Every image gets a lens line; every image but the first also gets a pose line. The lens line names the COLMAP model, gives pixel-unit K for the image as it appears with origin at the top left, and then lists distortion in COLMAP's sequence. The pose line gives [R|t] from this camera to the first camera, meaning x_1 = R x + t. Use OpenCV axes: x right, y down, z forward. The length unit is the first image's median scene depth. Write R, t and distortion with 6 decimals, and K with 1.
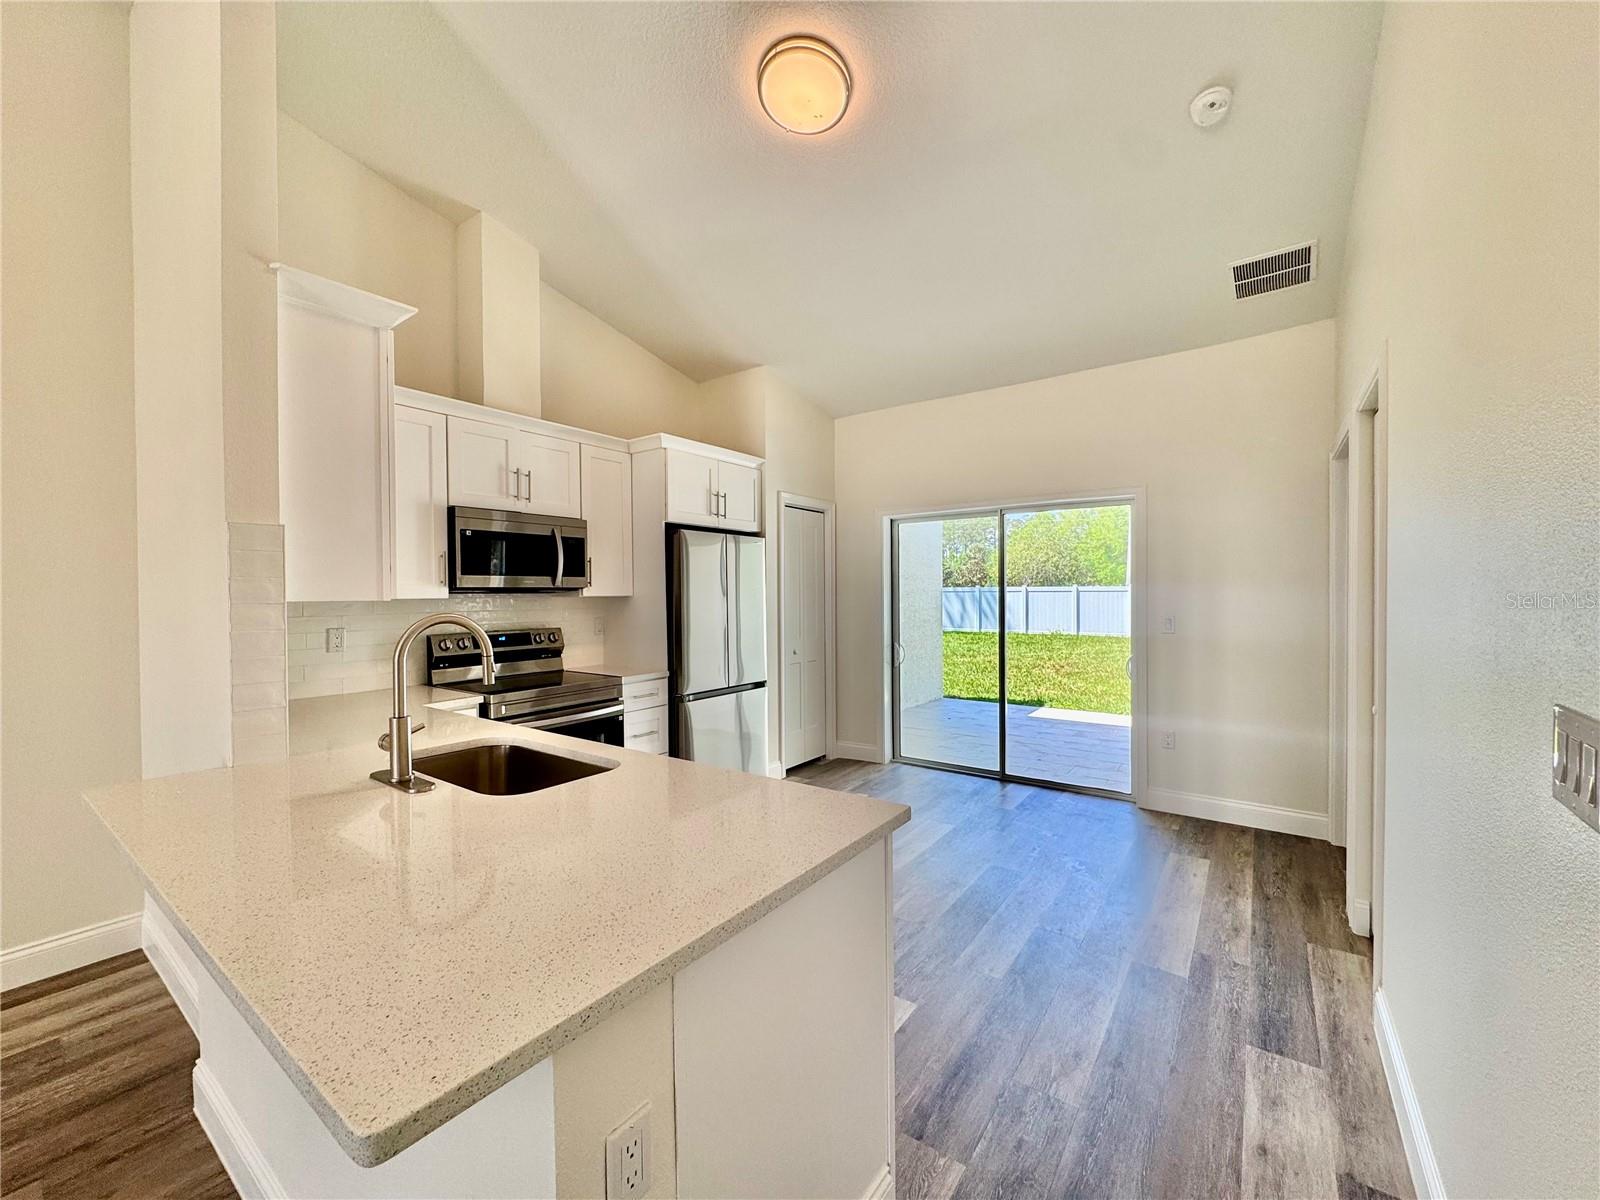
lens RADIAL K [[641.5, 0, 796.8], [0, 641.5, 601.2], [0, 0, 1]] dist [0.000022, 0.000481]
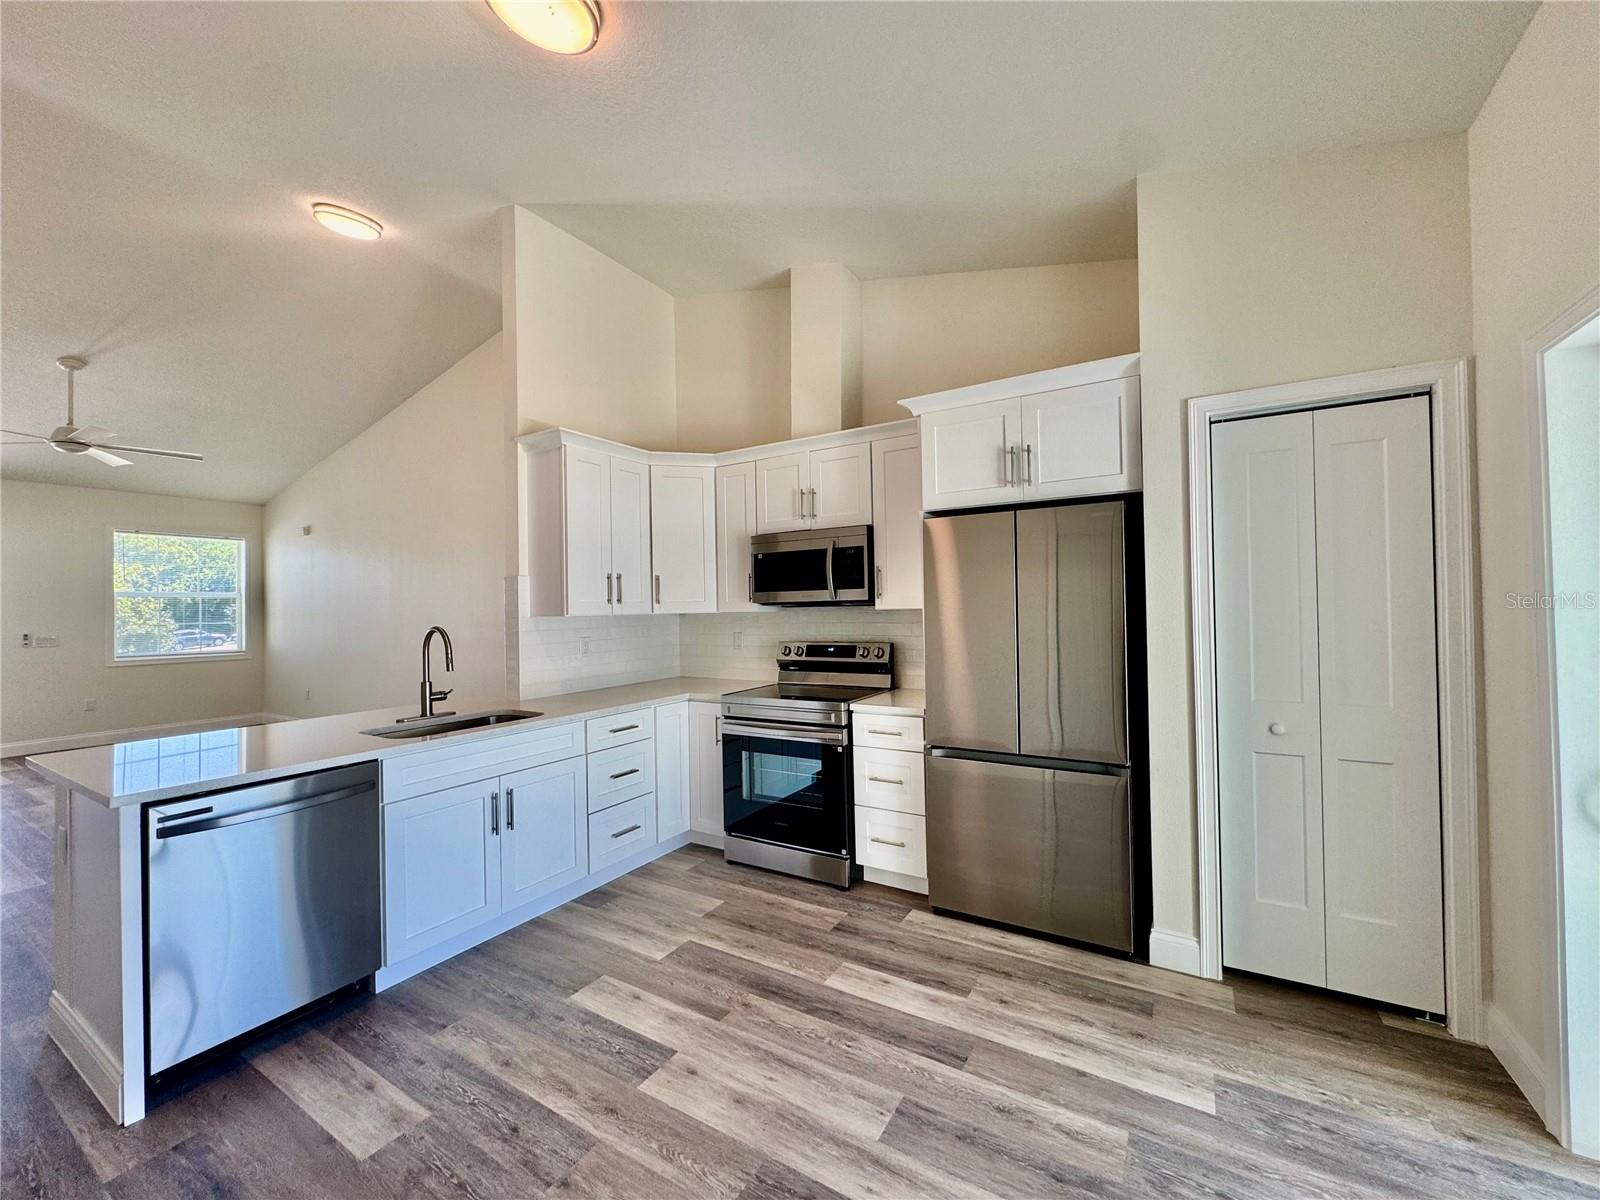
lens RADIAL K [[641.5, 0, 800.2], [0, 641.5, 601.1], [0, 0, 1]] dist [0.000022, 0.000481]
pose [[0.085255, -0.001618, -0.996358, 0.564450], [0.007953, 0.999968, -0.000944, -0.019276], [0.996327, -0.007844, 0.085265, 0.825871]]
